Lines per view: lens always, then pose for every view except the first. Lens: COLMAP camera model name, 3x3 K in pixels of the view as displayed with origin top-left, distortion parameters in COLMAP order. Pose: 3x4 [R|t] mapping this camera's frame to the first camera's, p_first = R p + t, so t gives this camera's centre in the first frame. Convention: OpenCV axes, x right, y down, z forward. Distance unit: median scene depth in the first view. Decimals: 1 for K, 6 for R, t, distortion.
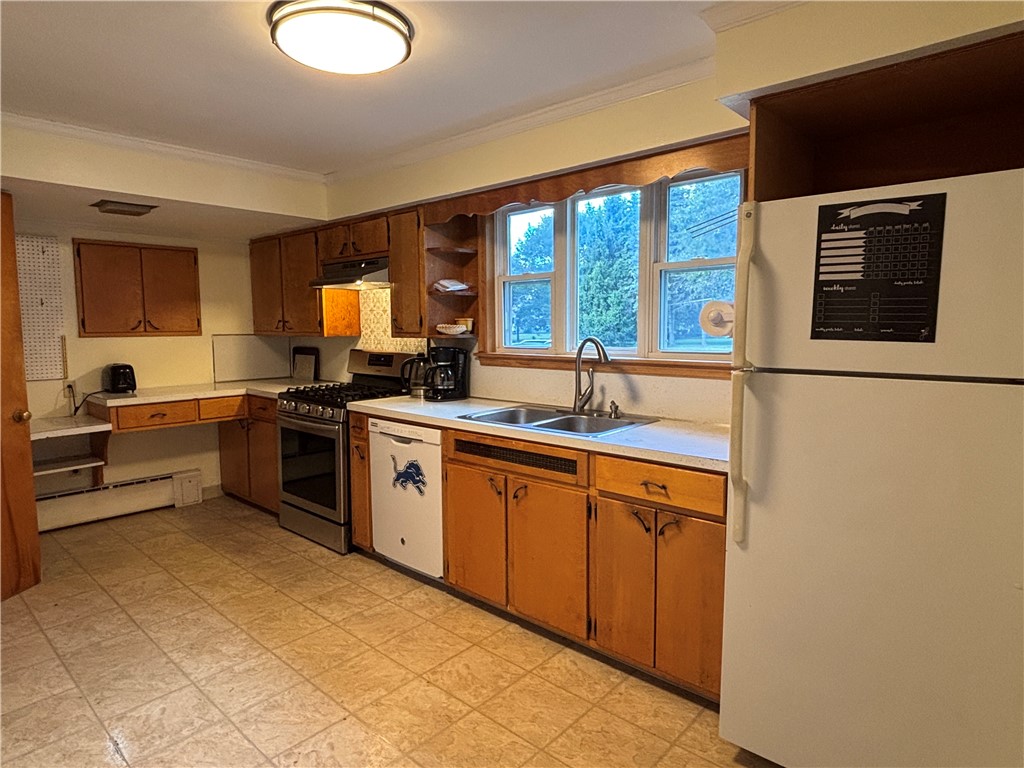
lens RADIAL K [[596.7, 0, 514.9], [0, 596.7, 381.7], [0, 0, 1]] dist [-0.027220, -0.002940]
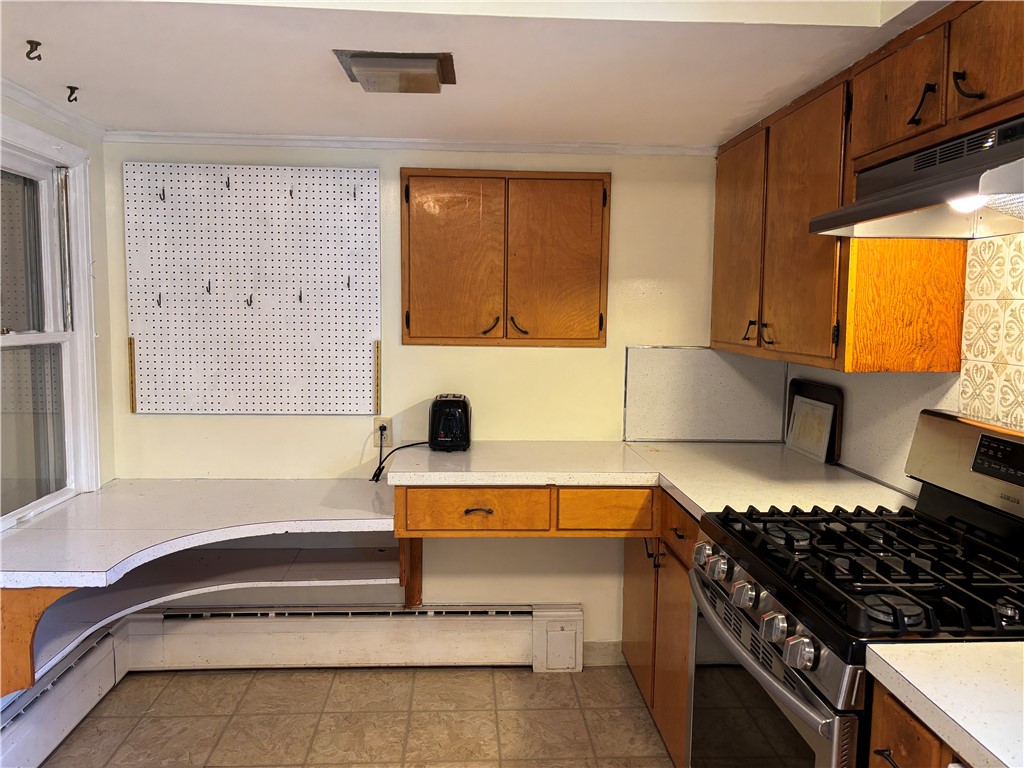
lens RADIAL K [[783.5, 0, 515.2], [0, 783.5, 385.9], [0, 0, 1]] dist [0.040549, -0.008253]
pose [[0.713831, 0.078960, -0.695852, -0.126560], [-0.082789, 0.996171, 0.028110, -0.062774], [0.695407, 0.037543, 0.717635, 0.508565]]
